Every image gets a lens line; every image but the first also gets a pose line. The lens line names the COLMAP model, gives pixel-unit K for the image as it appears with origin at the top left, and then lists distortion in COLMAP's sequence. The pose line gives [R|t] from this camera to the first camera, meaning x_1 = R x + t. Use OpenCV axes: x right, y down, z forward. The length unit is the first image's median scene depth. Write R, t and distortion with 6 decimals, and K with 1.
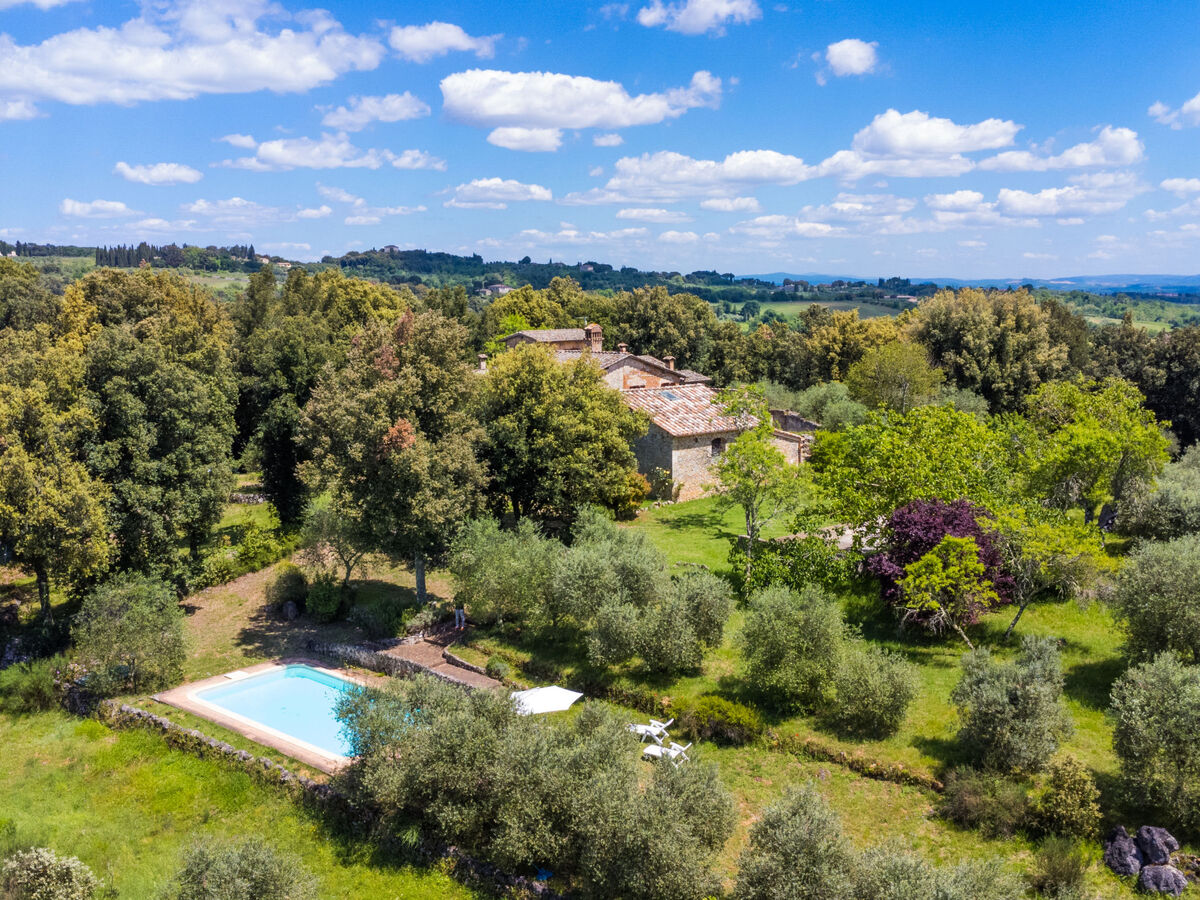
lens RADIAL K [[1198.6, 0, 619.8], [0, 1198.6, 445.6], [0, 0, 1]] dist [0.013506, 0.042093]
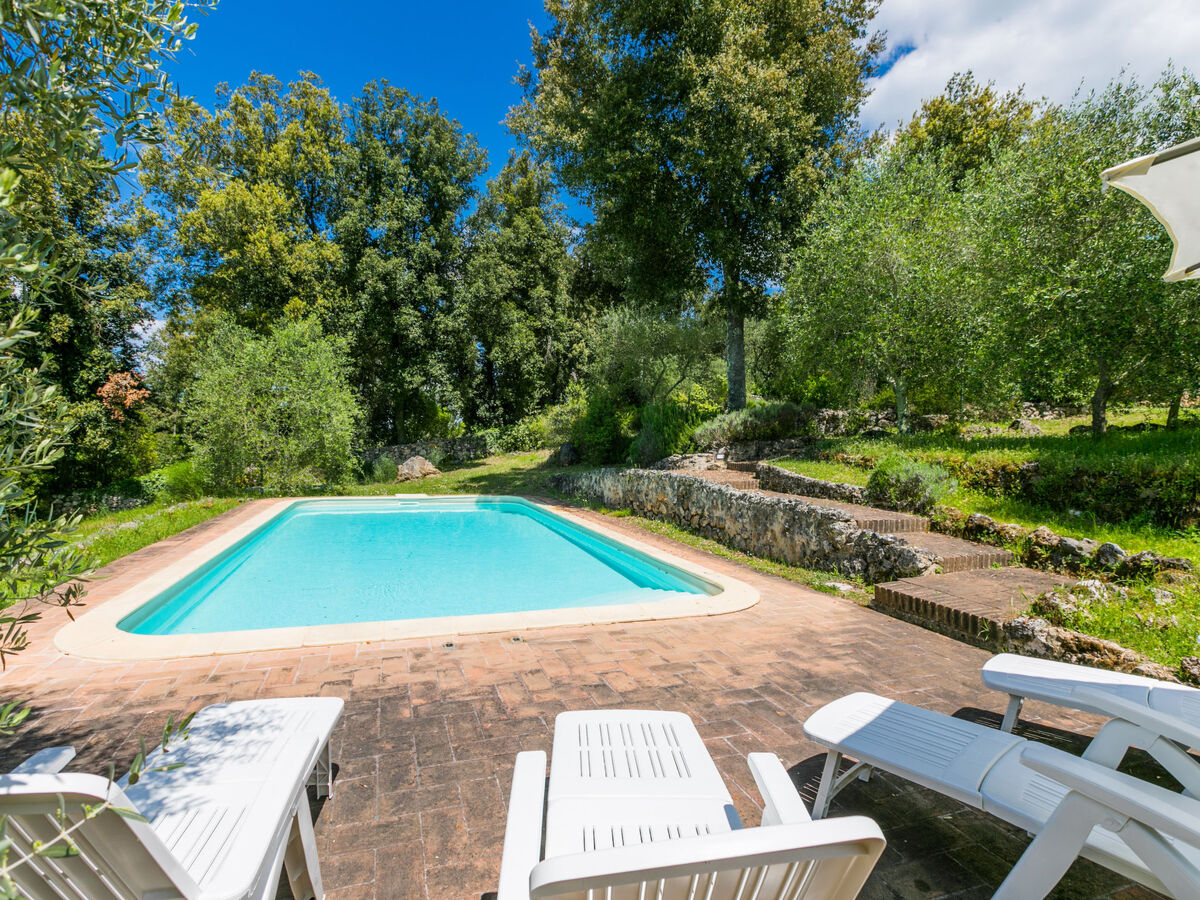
lens RADIAL K [[607.8, 0, 596.3], [0, 607.8, 448.5], [0, 0, 1]] dist [0.002303, 0.001770]
pose [[0.868290, 0.025894, -0.495380, -0.089352], [-0.091139, 0.989964, -0.108000, 0.191794], [0.487612, 0.138924, 0.861937, 0.780253]]
